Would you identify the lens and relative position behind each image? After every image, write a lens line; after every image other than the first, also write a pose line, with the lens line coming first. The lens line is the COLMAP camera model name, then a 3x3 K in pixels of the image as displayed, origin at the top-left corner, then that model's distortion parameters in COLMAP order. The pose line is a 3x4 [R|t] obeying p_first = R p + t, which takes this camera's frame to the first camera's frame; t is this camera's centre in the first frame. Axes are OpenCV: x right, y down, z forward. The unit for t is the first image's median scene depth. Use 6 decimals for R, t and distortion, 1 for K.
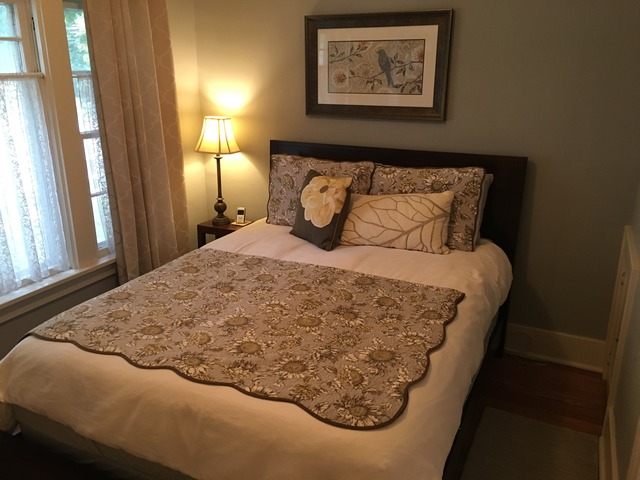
lens RADIAL K [[546.6, 0, 322.9], [0, 546.6, 239.3], [0, 0, 1]] dist [0.086659, -0.119373]
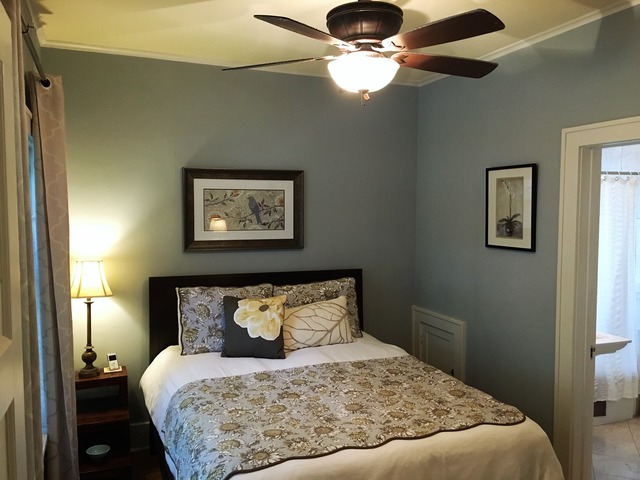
lens RADIAL K [[542.5, 0, 320.0], [0, 542.5, 240.0], [0, 0, 1]] dist [0.078369, -0.099754]
pose [[0.675037, -0.041431, 0.736619, -0.730928], [0.223863, 0.962853, -0.150993, -0.027719], [-0.703001, 0.266828, 0.659237, 0.104657]]
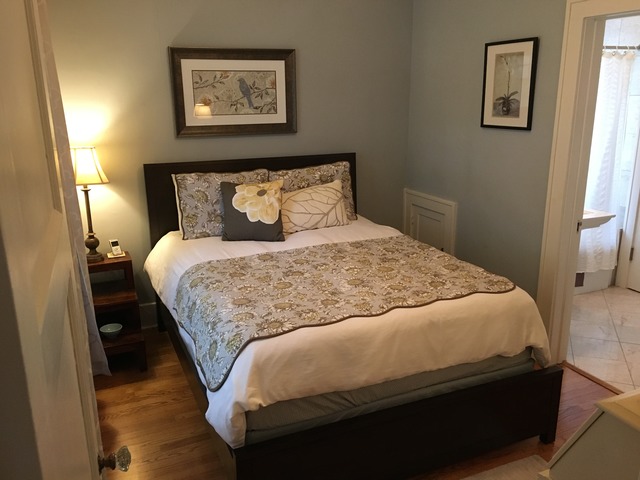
lens RADIAL K [[542.5, 0, 320.0], [0, 542.5, 240.0], [0, 0, 1]] dist [0.078369, -0.099754]
pose [[0.648342, -0.205314, 0.733143, -0.761805], [0.245262, 0.967942, 0.054176, -0.024311], [-0.720763, 0.144688, 0.677913, 0.119914]]
